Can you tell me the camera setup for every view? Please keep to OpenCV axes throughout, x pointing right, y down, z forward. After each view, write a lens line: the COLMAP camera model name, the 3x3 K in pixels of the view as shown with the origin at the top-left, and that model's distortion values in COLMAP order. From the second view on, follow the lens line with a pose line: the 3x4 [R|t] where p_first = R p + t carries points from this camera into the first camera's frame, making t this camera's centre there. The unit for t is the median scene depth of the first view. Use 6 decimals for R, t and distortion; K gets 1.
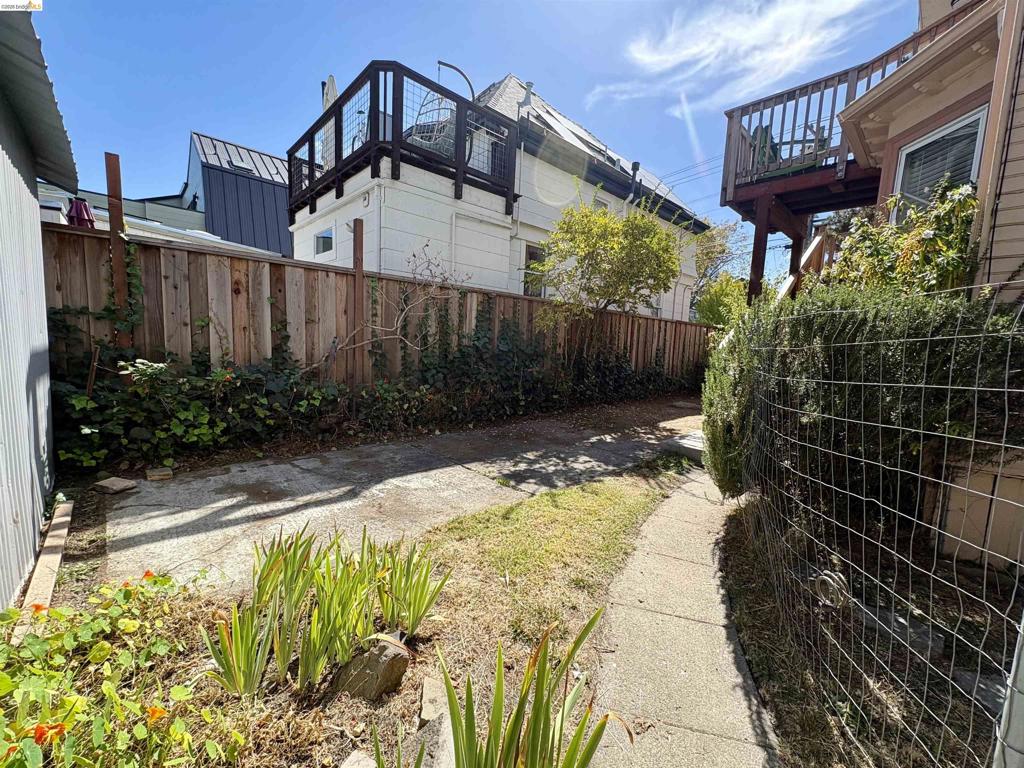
lens RADIAL K [[409.2, 0, 512.0], [0, 409.2, 384.0], [0, 0, 1]] dist [-0.000306, 0.000064]
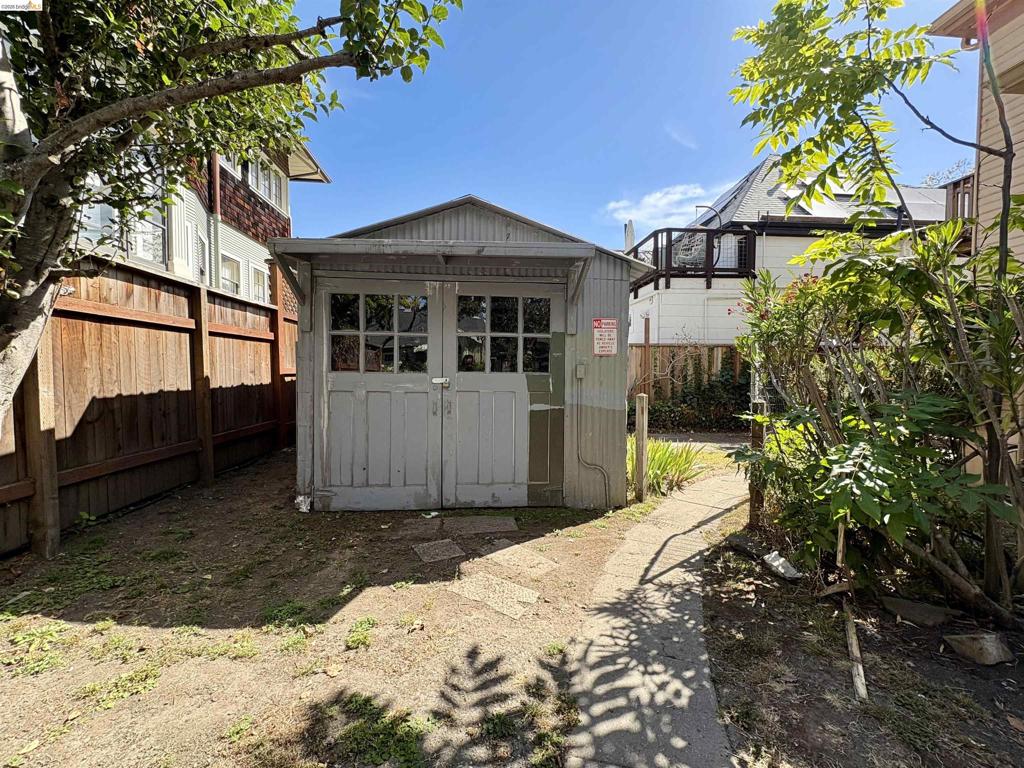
lens RADIAL K [[414.2, 0, 512.0], [0, 414.2, 384.0], [0, 0, 1]] dist [-0.000855, -0.000171]
pose [[0.787513, -0.025451, -0.615773, 0.266204], [-0.029984, 0.996382, -0.079529, 0.071026], [0.615569, 0.081093, 0.783900, -0.754098]]
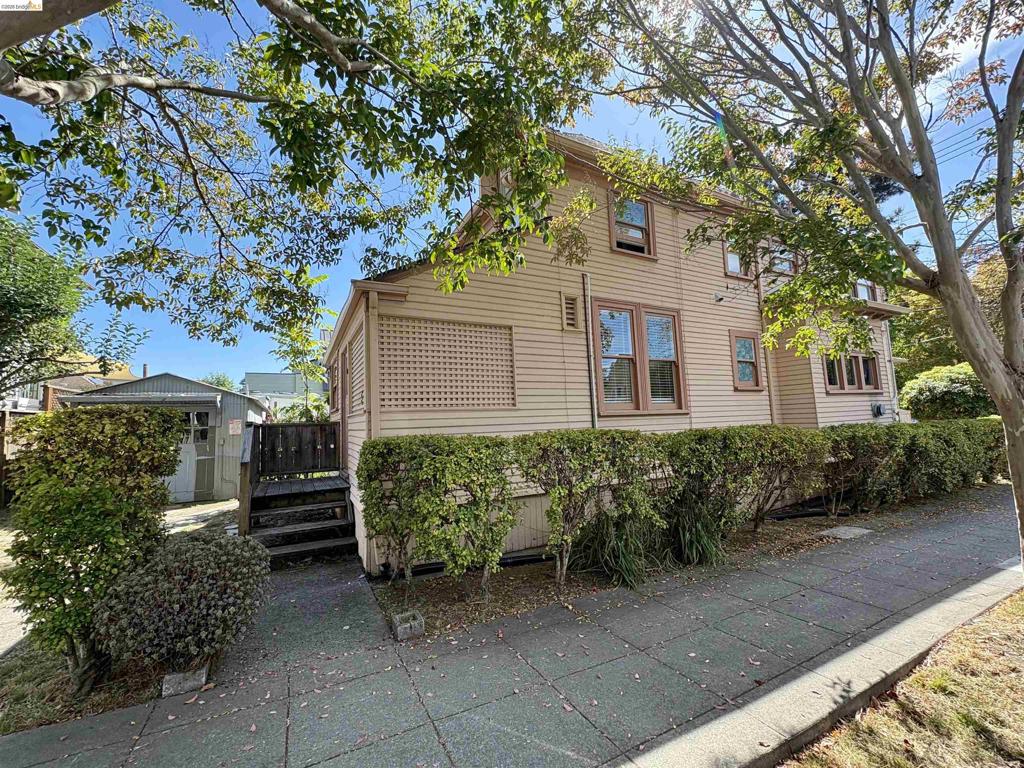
lens RADIAL K [[409.2, 0, 512.0], [0, 409.2, 384.0], [0, 0, 1]] dist [-0.000306, 0.000064]
pose [[0.962710, -0.105632, -0.249062, 1.456705], [0.053221, 0.976580, -0.208471, 0.167673], [0.265250, 0.187441, 0.945785, -1.421425]]
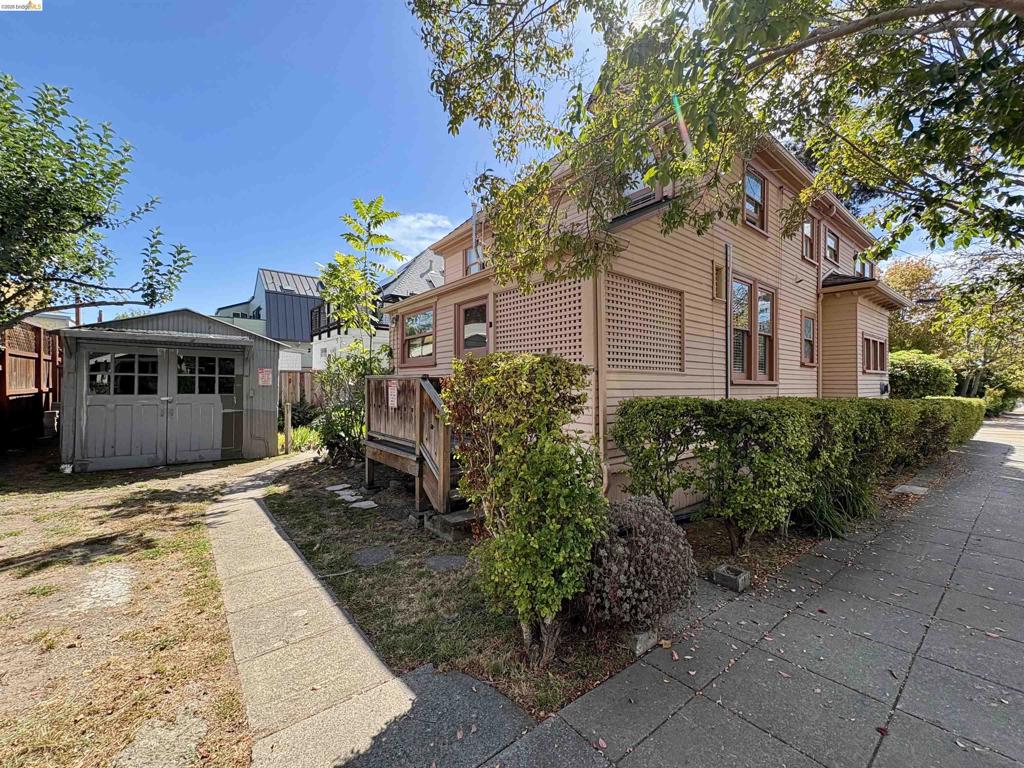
lens RADIAL K [[414.2, 0, 512.0], [0, 414.2, 384.0], [0, 0, 1]] dist [-0.000855, -0.000171]
pose [[0.996862, -0.039442, -0.068628, 0.926034], [0.031752, 0.993452, -0.109745, 0.146275], [0.072508, 0.107222, 0.991588, -1.503682]]
